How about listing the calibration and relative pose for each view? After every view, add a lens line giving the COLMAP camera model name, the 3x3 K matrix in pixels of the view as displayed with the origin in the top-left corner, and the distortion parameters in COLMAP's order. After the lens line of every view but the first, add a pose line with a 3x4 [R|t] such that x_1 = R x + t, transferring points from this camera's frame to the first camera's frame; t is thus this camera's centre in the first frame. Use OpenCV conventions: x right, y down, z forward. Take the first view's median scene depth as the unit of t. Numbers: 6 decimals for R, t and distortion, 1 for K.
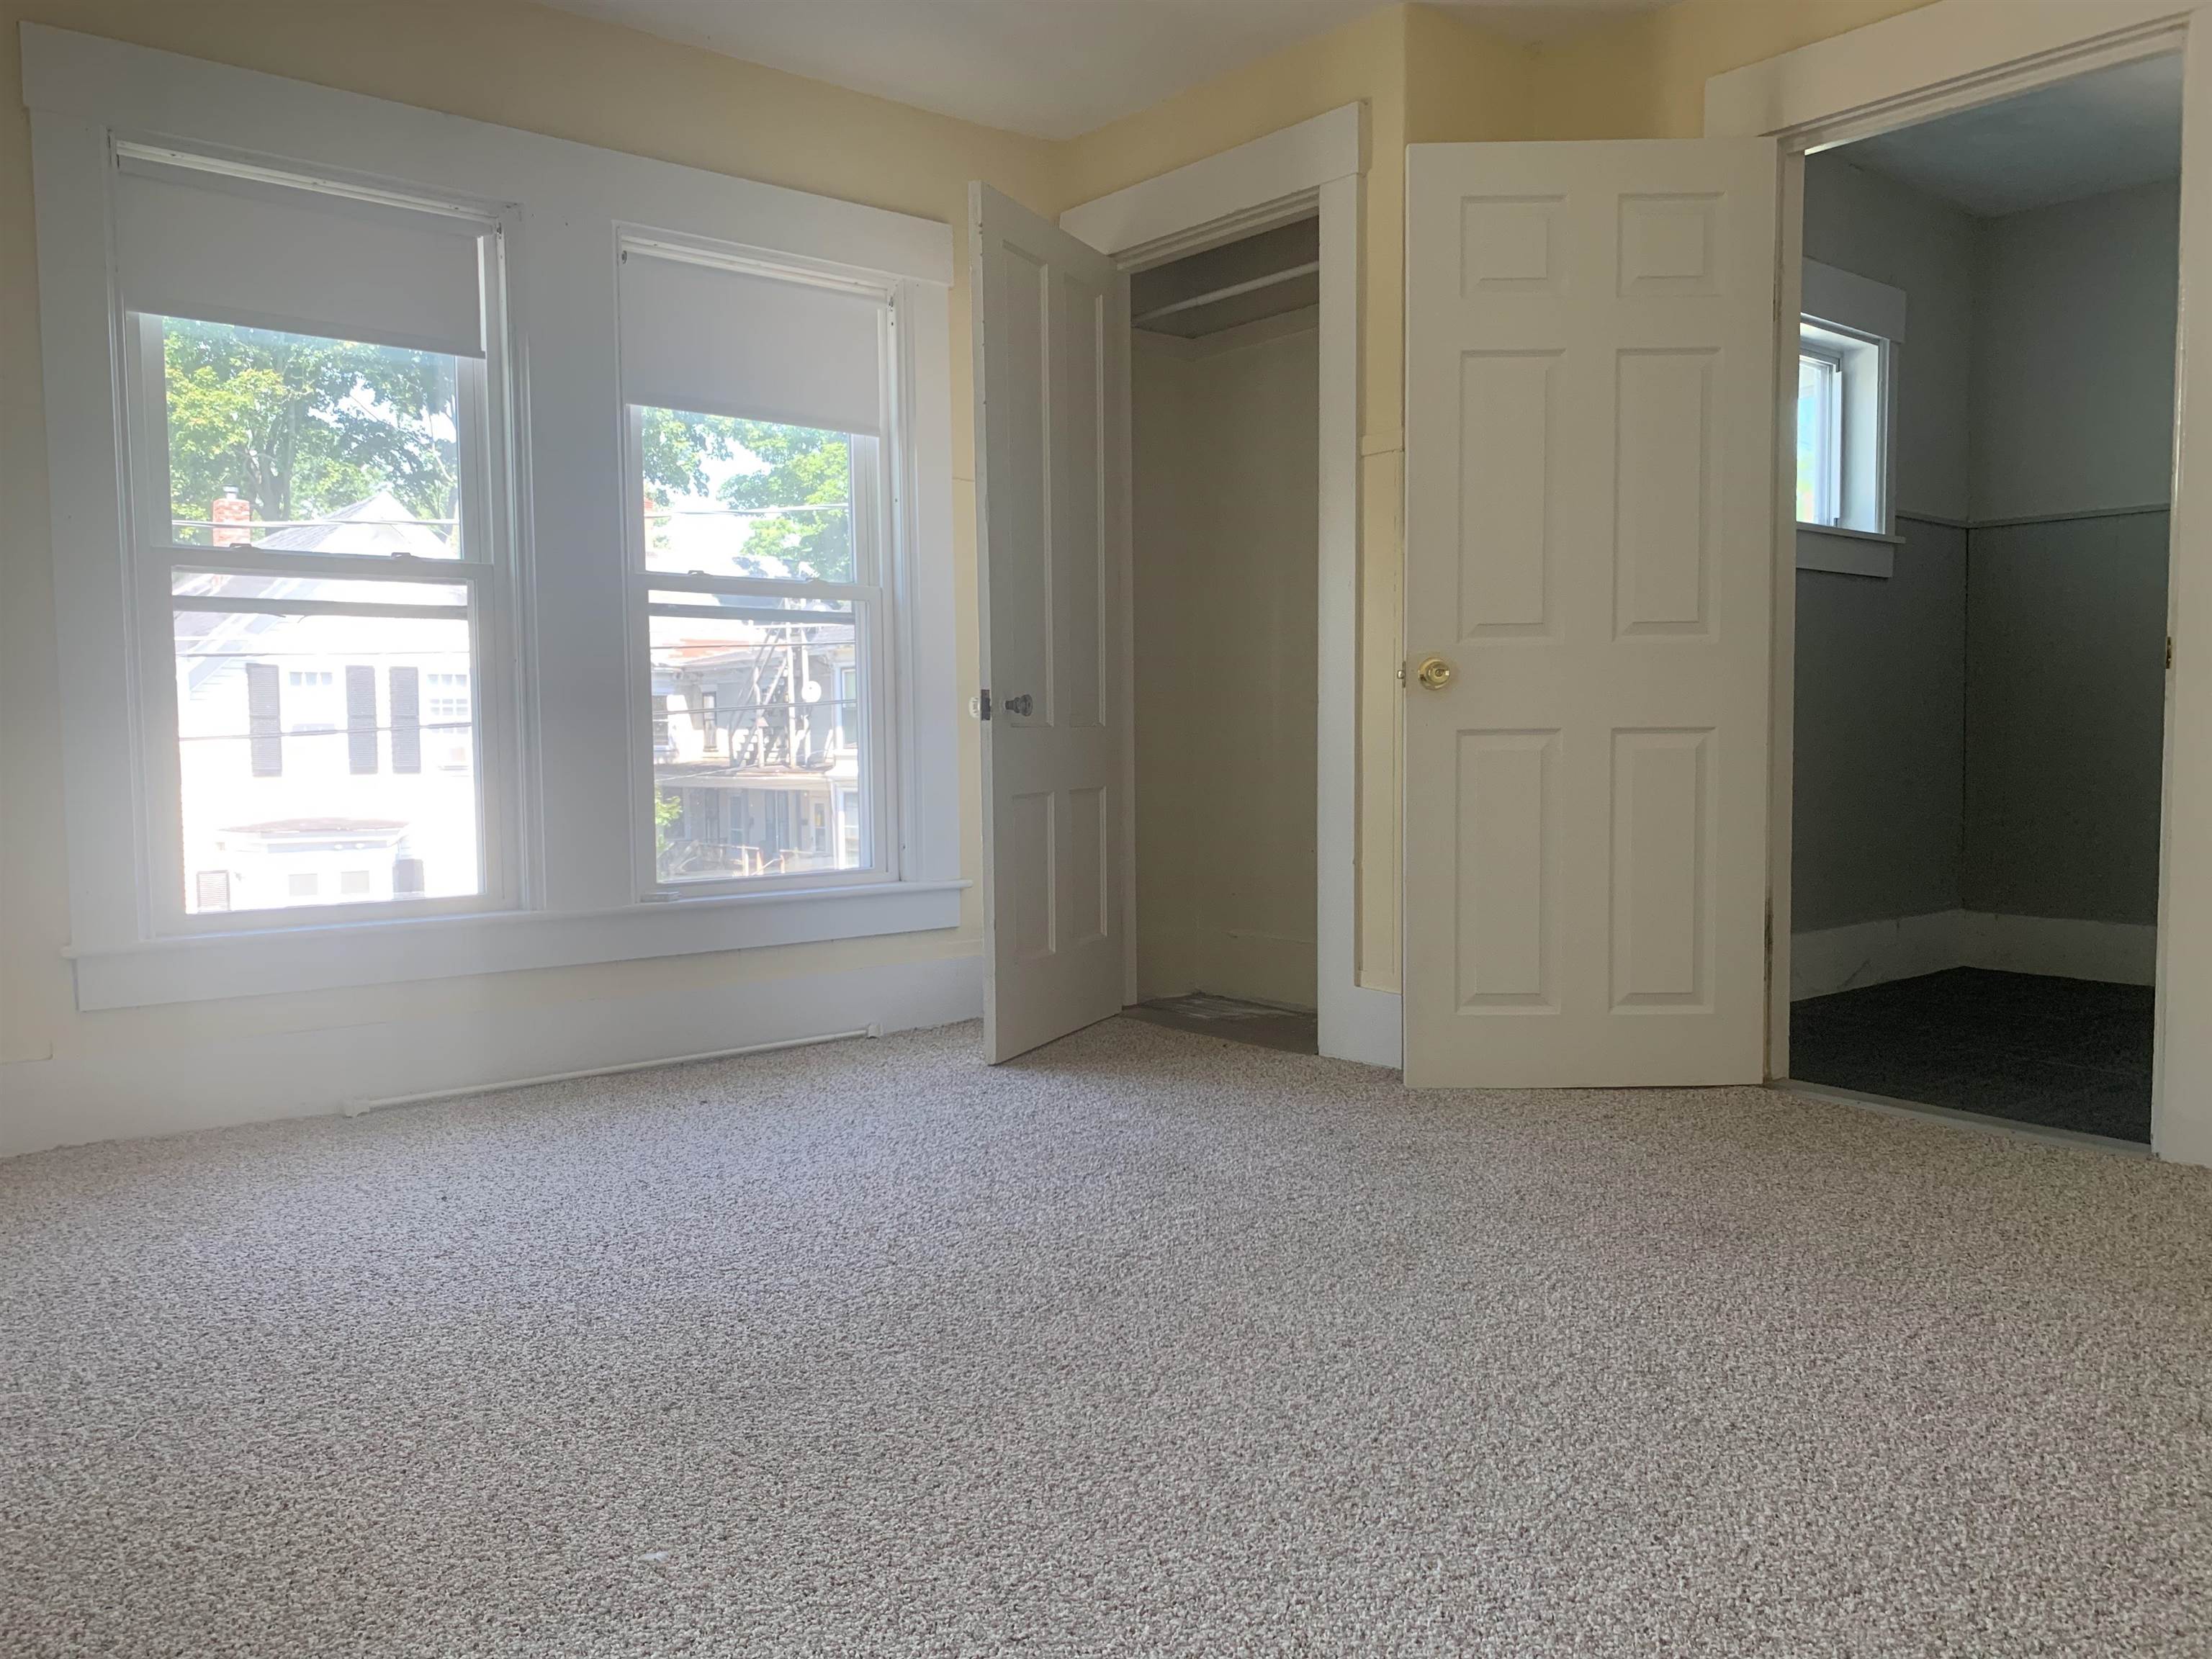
lens RADIAL K [[1692.9, 0, 1108.3], [0, 1692.9, 830.1], [0, 0, 1]] dist [0.033338, -0.036830]
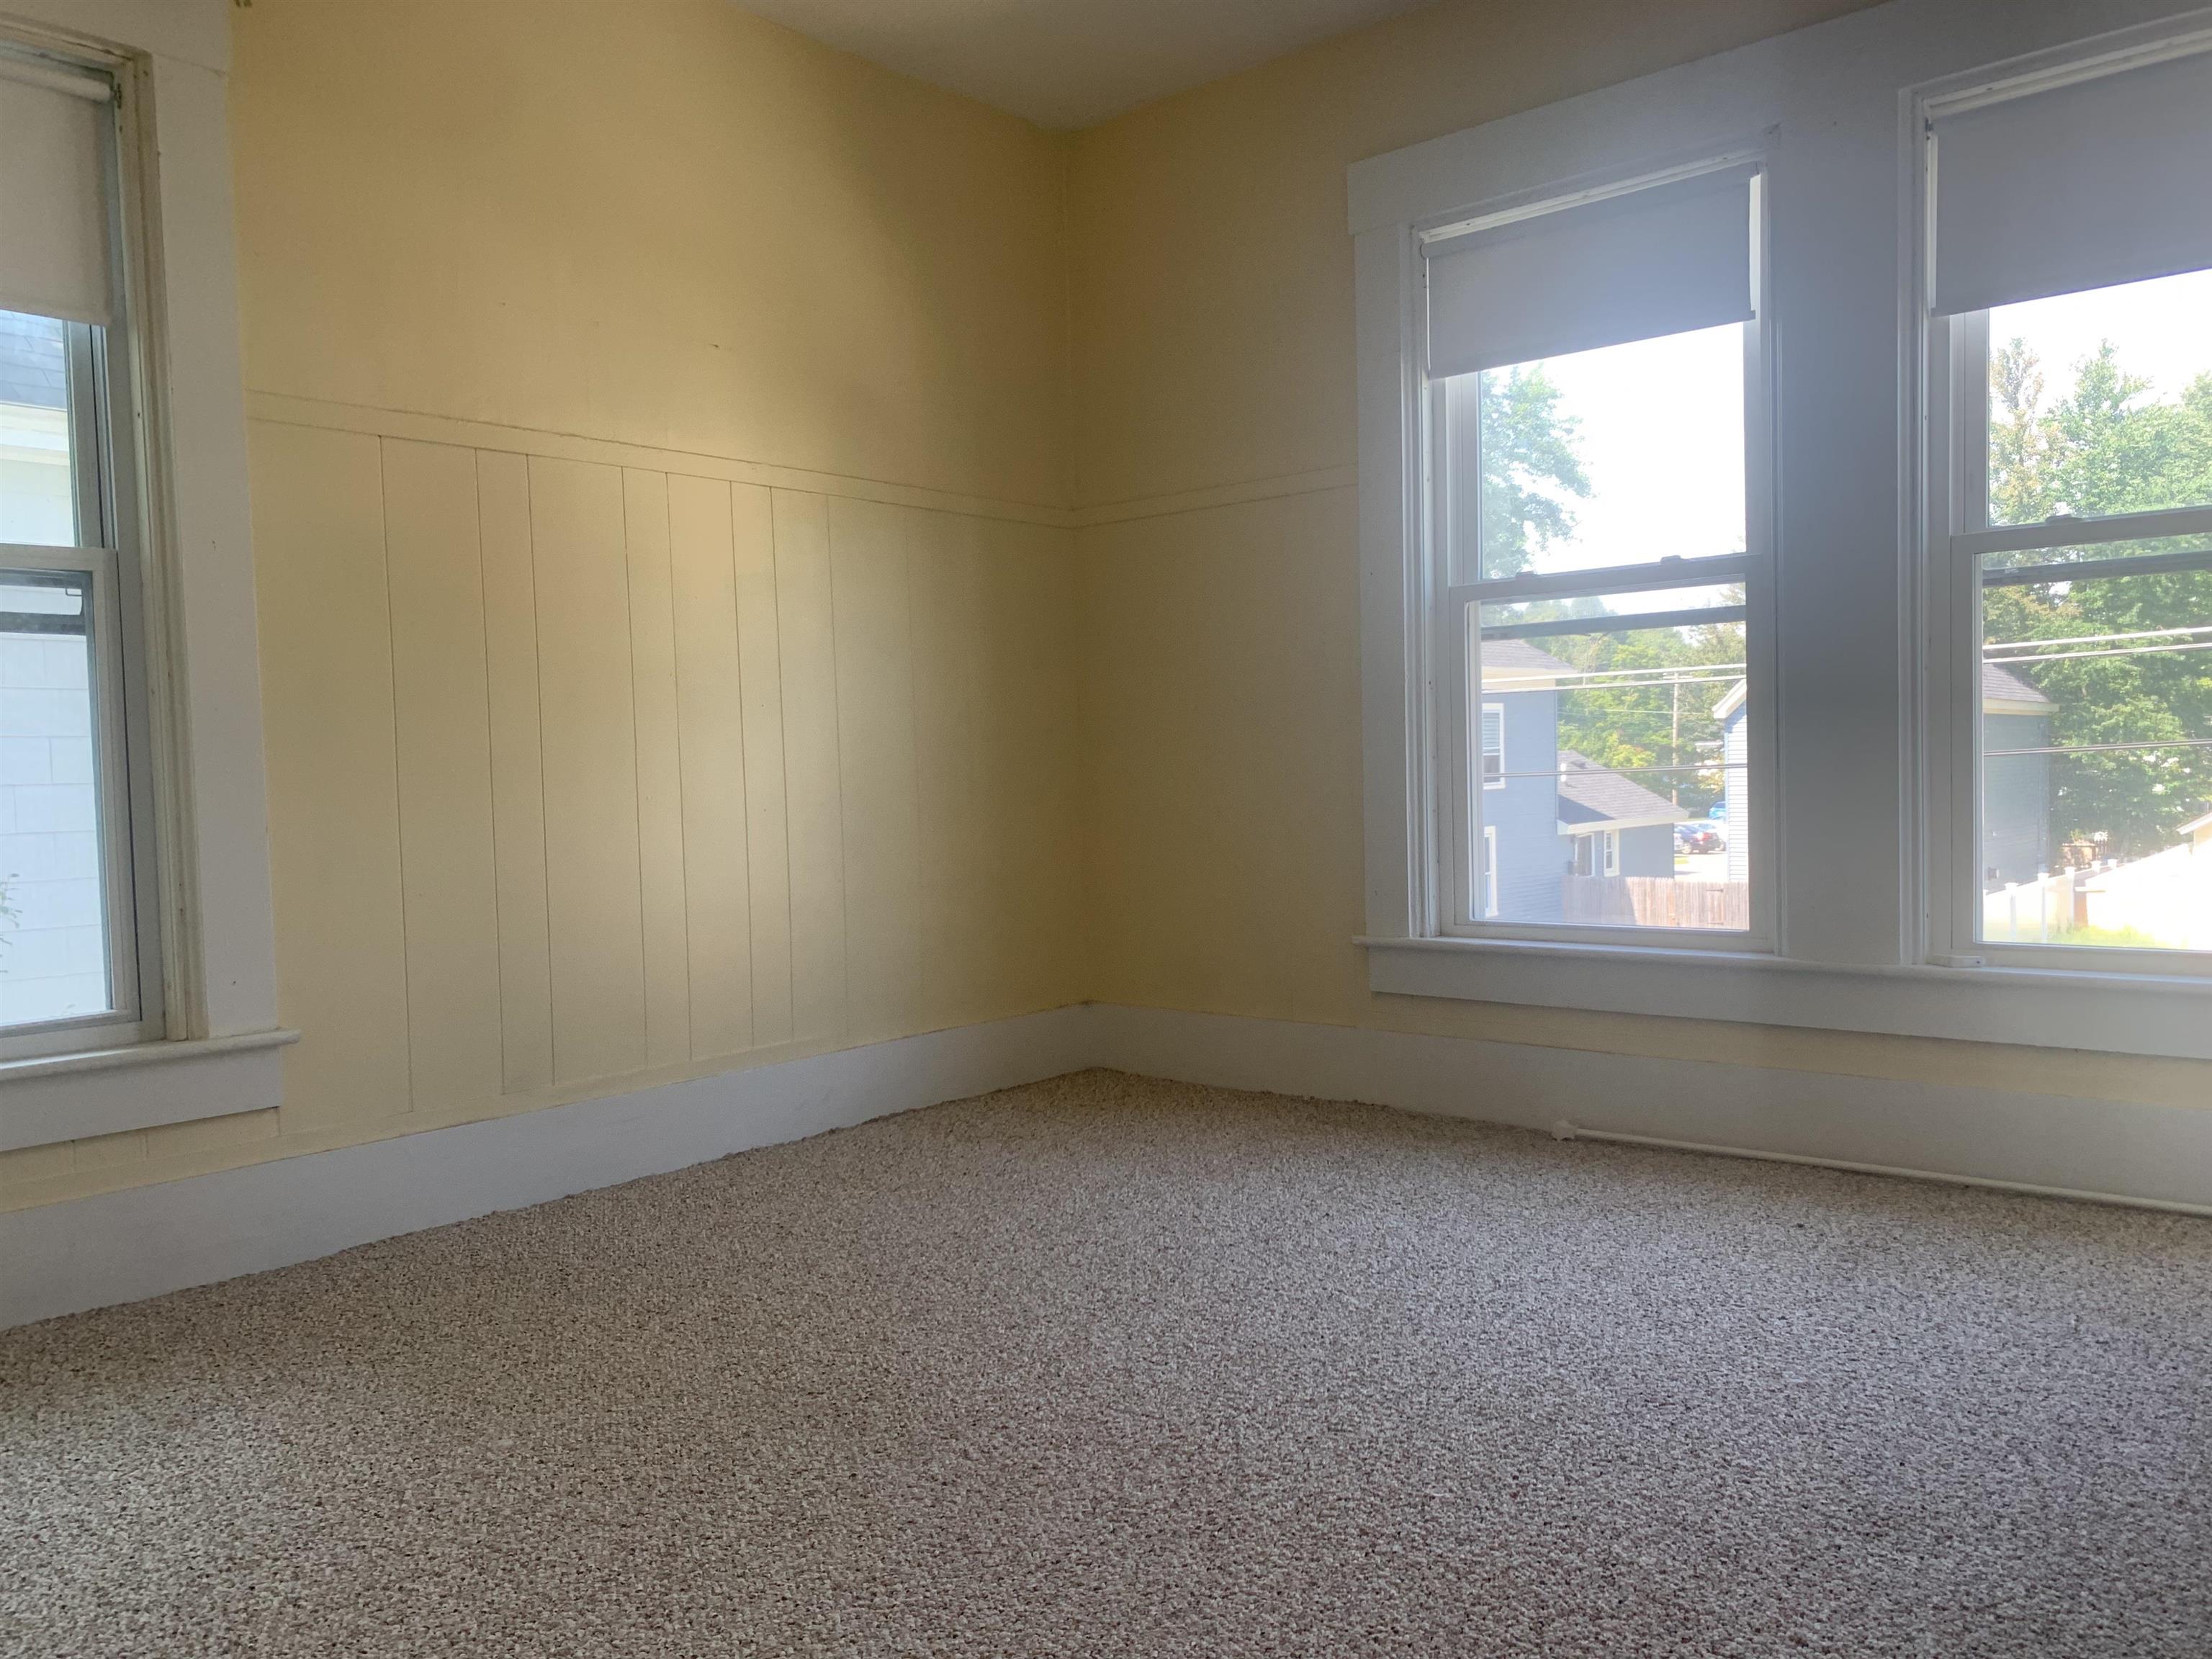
lens RADIAL K [[1692.9, 0, 1108.5], [0, 1692.9, 833.6], [0, 0, 1]] dist [0.033338, -0.036830]
pose [[0.181335, 0.043074, -0.982478, 0.466648], [-0.036904, 0.998635, 0.036971, -0.035929], [0.982729, 0.029553, 0.182678, 0.554791]]
